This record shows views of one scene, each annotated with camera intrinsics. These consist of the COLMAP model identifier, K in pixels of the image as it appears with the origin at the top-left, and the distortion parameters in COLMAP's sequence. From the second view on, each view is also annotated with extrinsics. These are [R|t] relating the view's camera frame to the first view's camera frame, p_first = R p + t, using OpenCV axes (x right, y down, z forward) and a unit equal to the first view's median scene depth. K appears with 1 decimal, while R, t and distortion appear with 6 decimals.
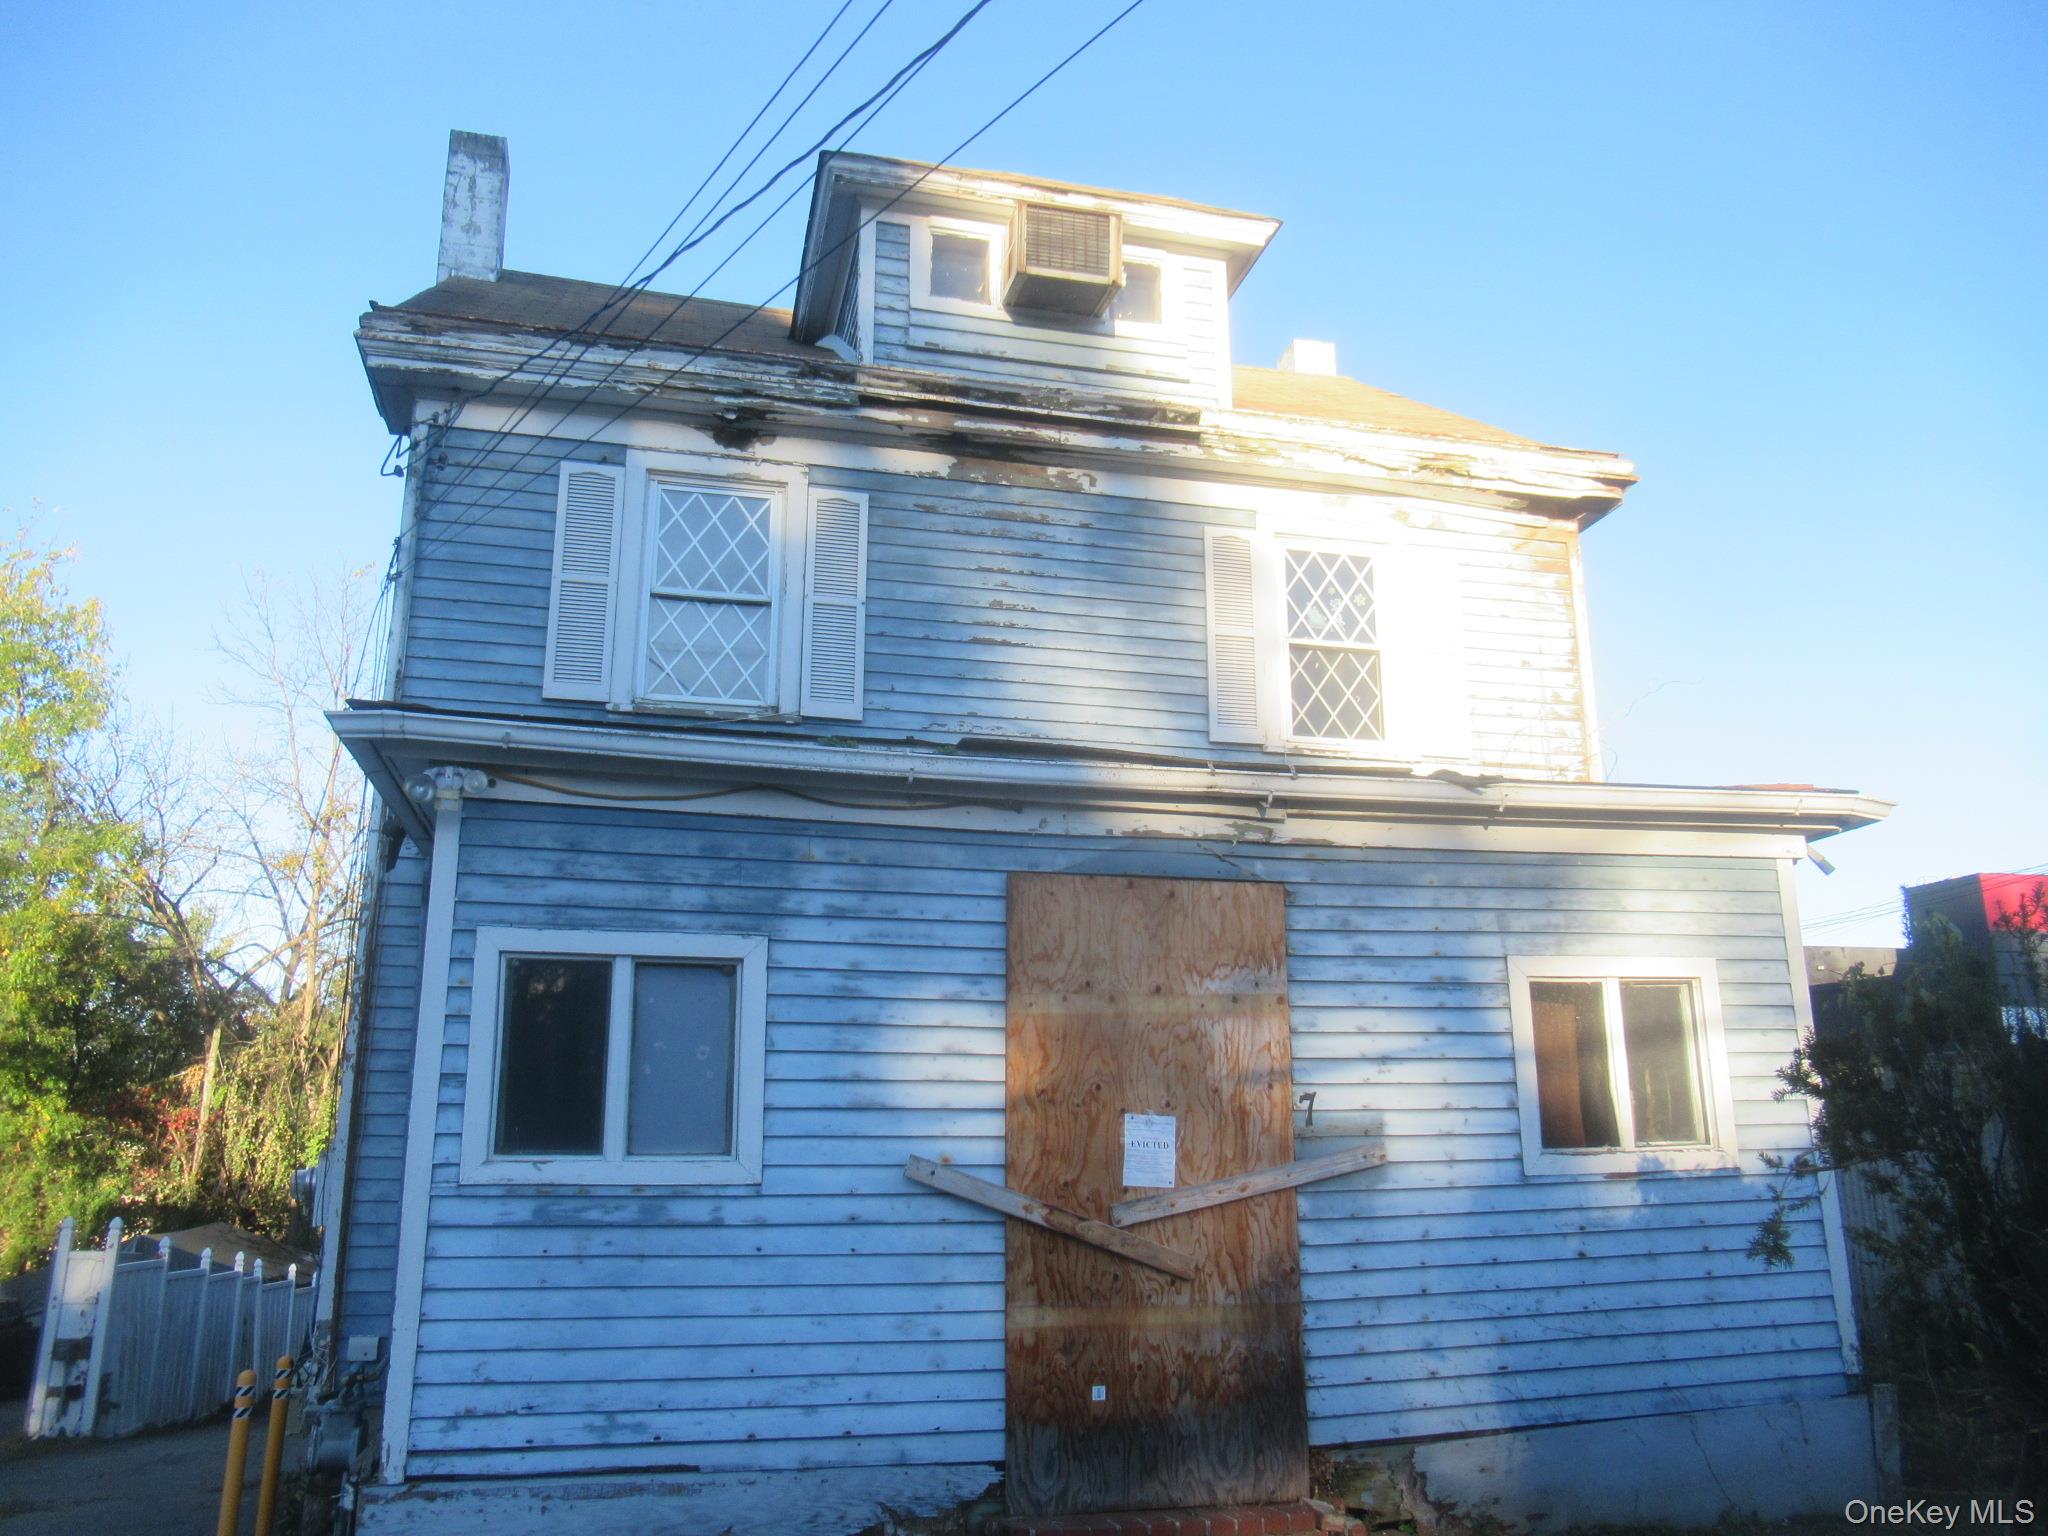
lens RADIAL K [[1558.4, 0, 1028.1], [0, 1558.4, 774.6], [0, 0, 1]] dist [-0.003094, -0.001677]
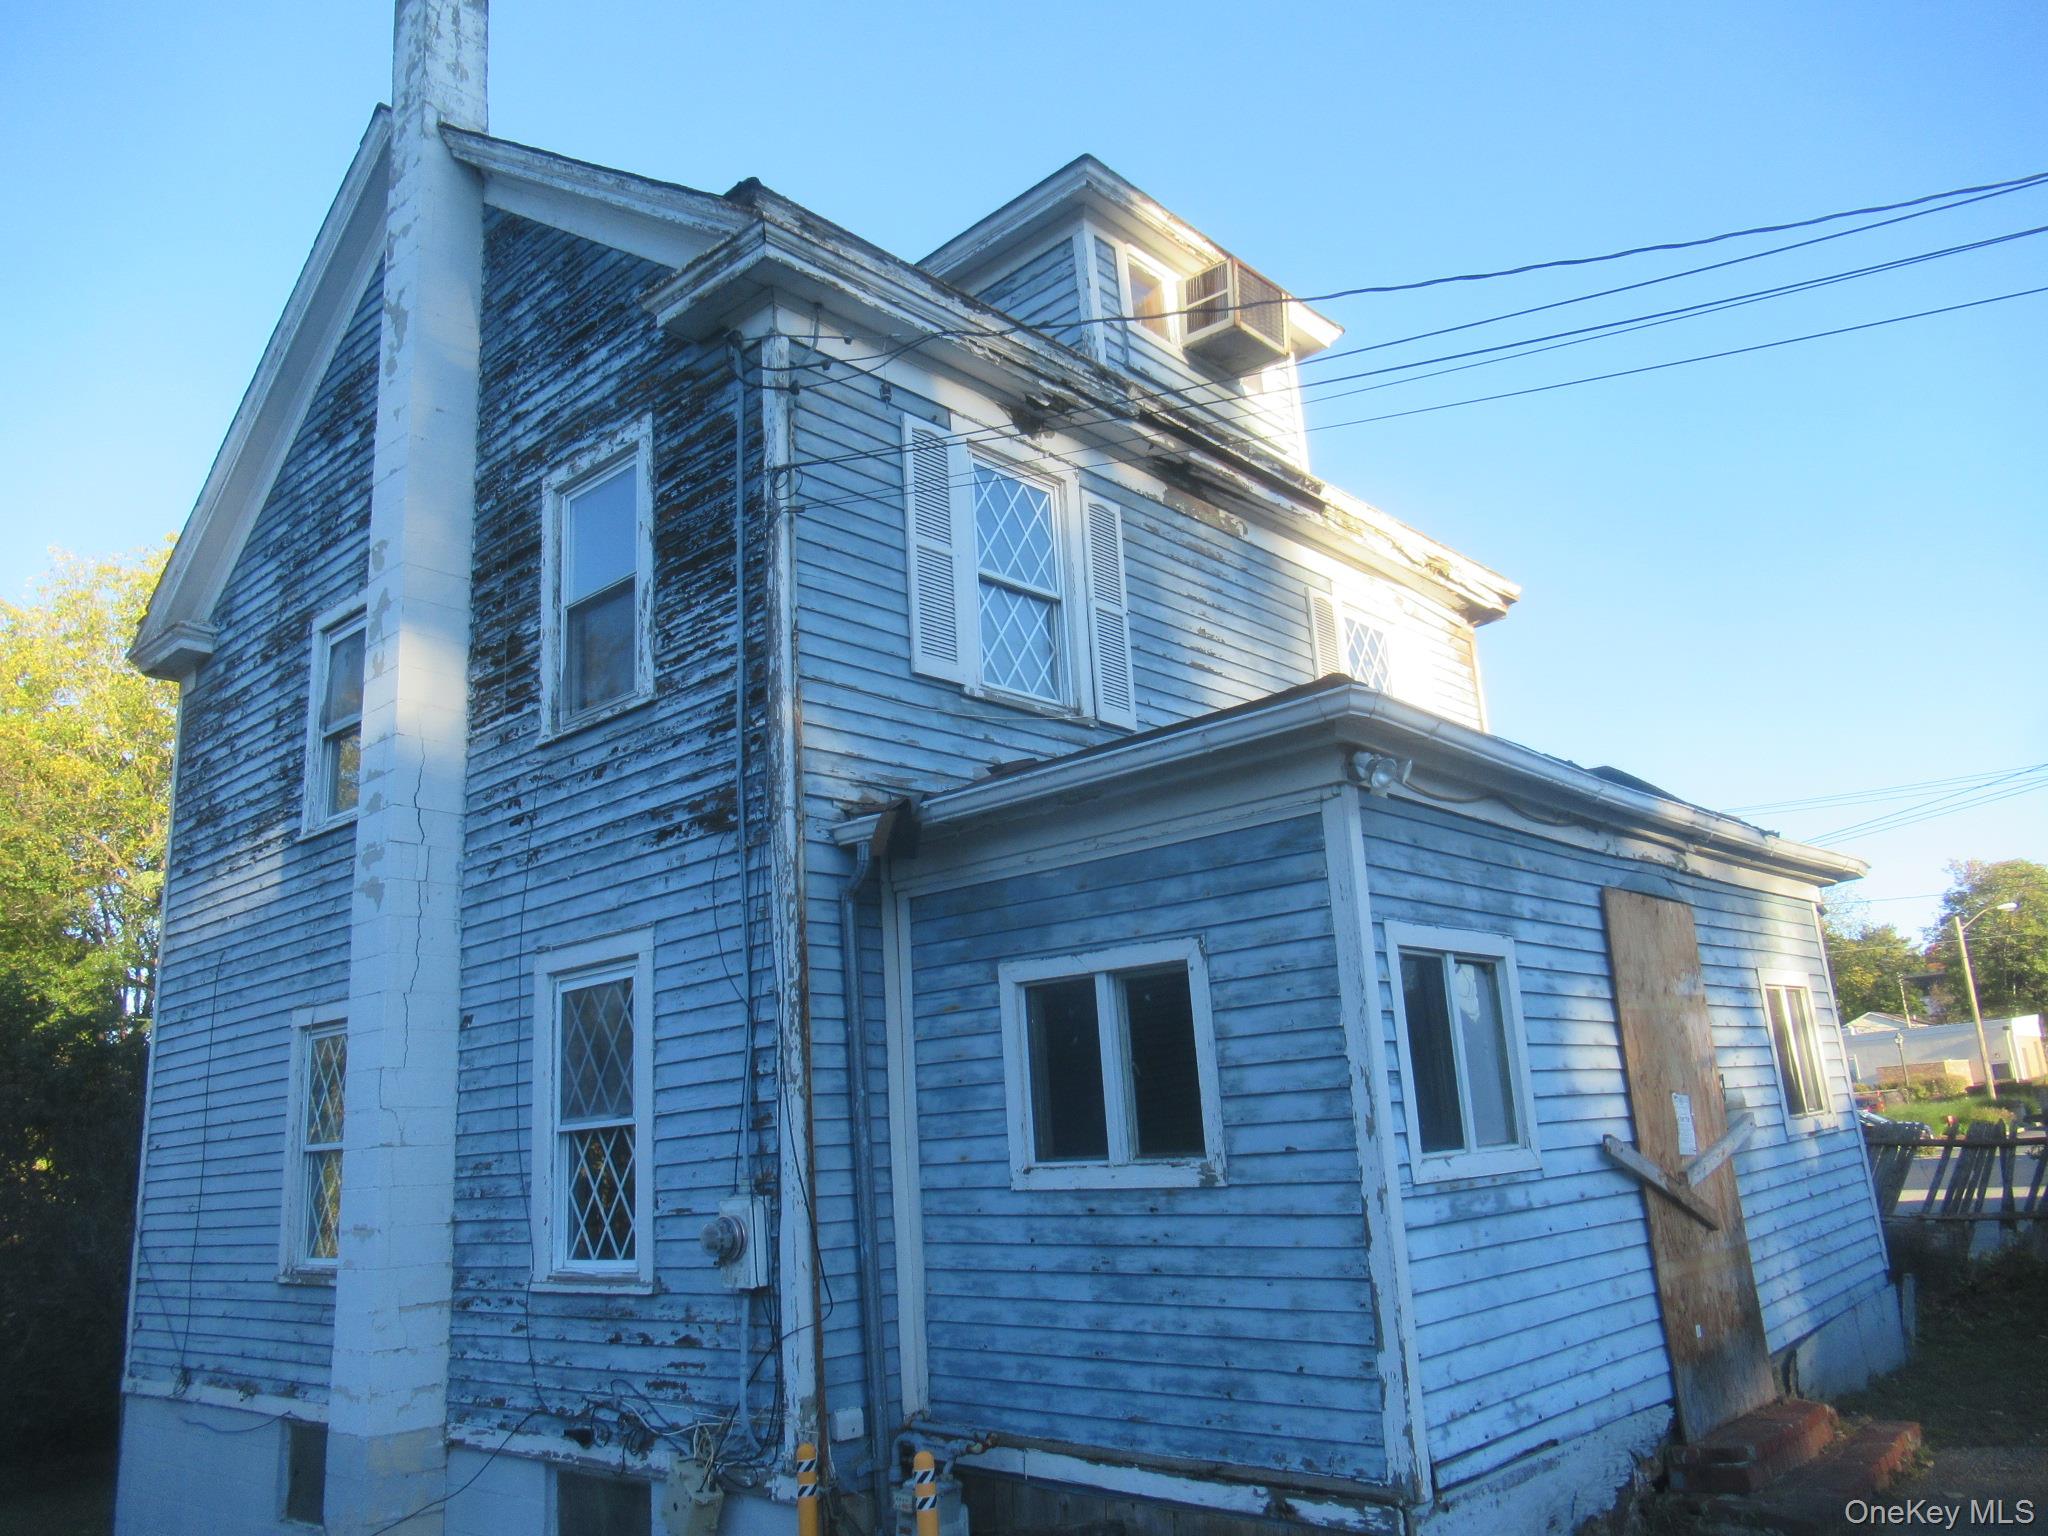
lens RADIAL K [[1558.4, 0, 1028.1], [0, 1558.4, 774.6], [0, 0, 1]] dist [-0.003094, -0.001677]
pose [[0.814269, 0.082890, 0.574539, -0.730113], [-0.066626, 0.996557, -0.049350, 0.046485], [-0.576652, 0.001905, 0.816988, 0.221082]]
